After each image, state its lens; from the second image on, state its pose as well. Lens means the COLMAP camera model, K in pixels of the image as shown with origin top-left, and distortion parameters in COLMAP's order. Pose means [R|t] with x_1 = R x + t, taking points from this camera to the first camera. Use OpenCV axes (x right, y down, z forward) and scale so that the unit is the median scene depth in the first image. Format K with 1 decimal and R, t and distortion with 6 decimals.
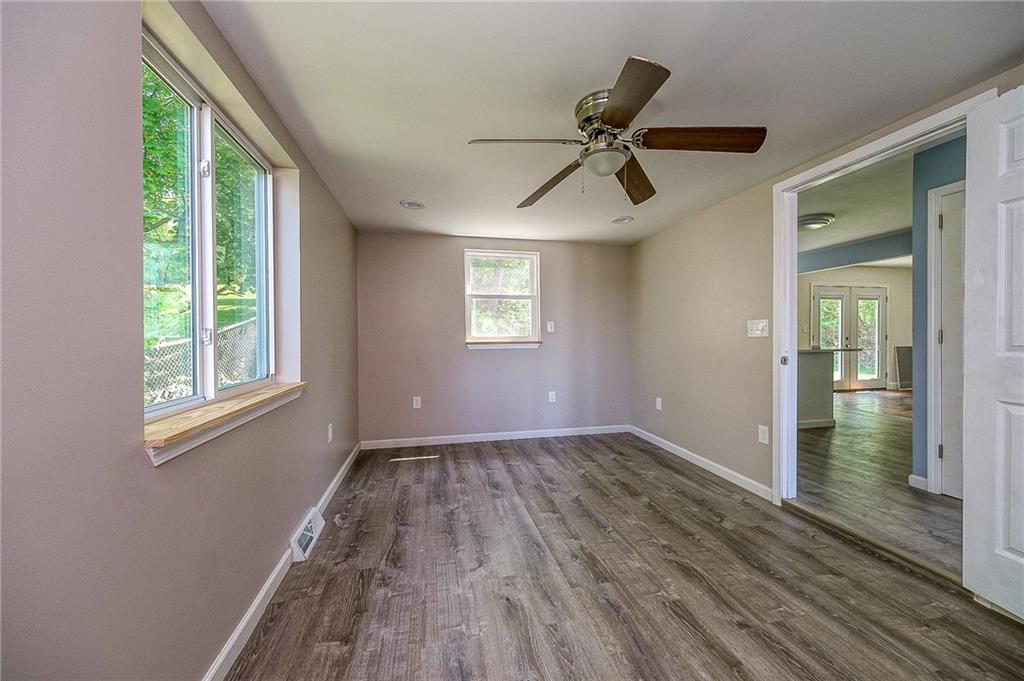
lens RADIAL K [[375.2, 0, 516.2], [0, 375.2, 337.8], [0, 0, 1]] dist [-0.001037, -0.000036]
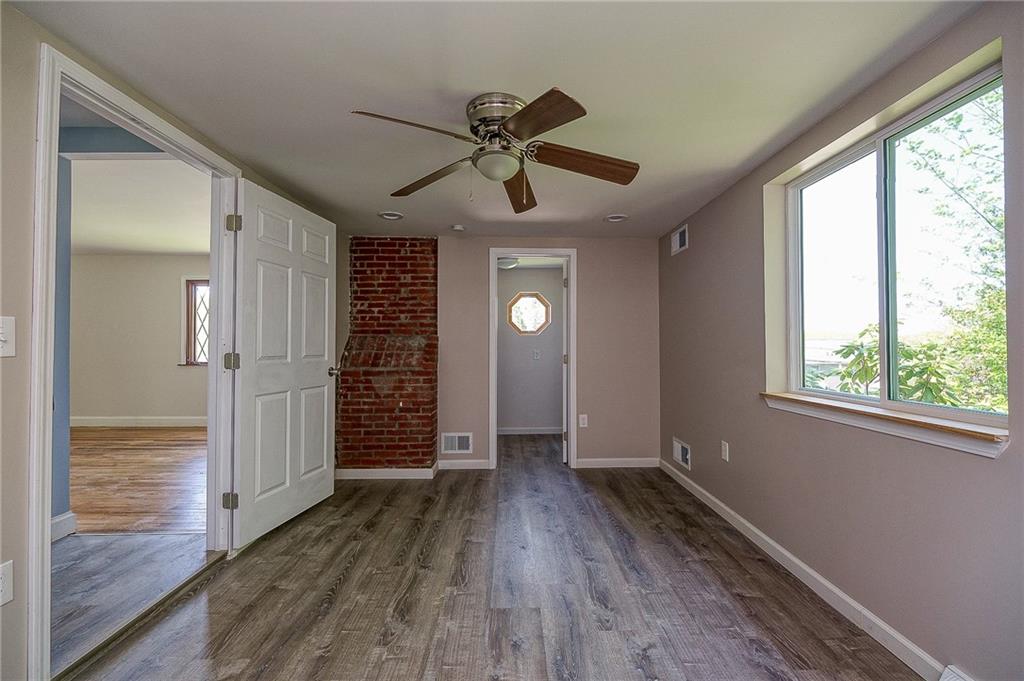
lens RADIAL K [[438.2, 0, 513.5], [0, 438.2, 340.7], [0, 0, 1]] dist [0.000032, -0.000059]
pose [[-0.977616, 0.009612, 0.210176, -0.031444], [0.008757, 0.999949, -0.004998, -0.021195], [-0.210214, -0.003046, -0.977651, 2.103946]]
